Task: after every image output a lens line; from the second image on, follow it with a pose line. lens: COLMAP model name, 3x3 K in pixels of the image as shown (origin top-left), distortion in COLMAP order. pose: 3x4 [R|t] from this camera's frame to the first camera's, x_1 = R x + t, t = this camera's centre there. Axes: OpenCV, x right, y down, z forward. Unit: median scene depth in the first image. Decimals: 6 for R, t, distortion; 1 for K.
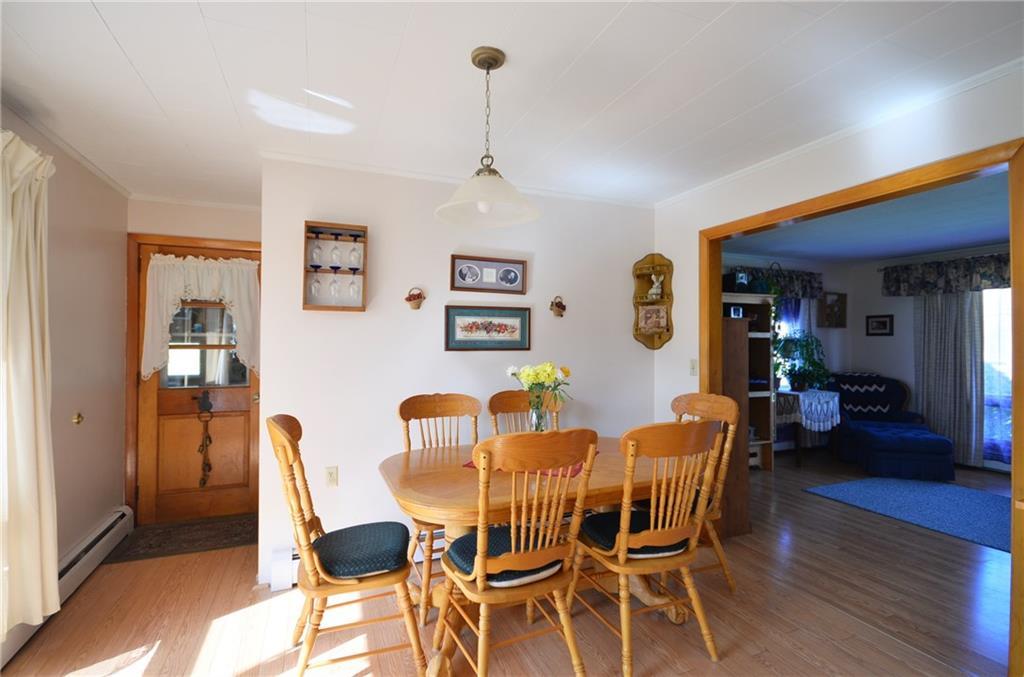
lens RADIAL K [[480.3, 0, 514.7], [0, 480.3, 338.0], [0, 0, 1]] dist [0.009772, -0.000286]
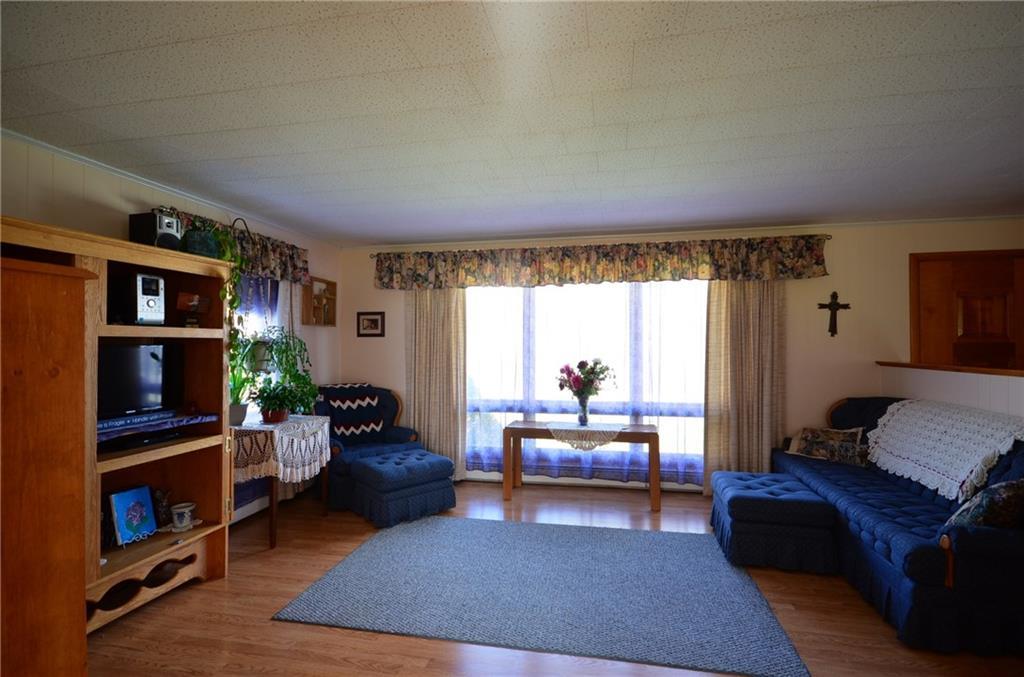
lens RADIAL K [[480.3, 0, 514.7], [0, 480.3, 338.0], [0, 0, 1]] dist [0.009772, -0.000286]
pose [[0.560366, 0.003955, 0.828236, 0.237930], [-0.000121, 0.999989, -0.004693, 0.001651], [-0.828245, 0.002529, 0.560360, 0.376630]]
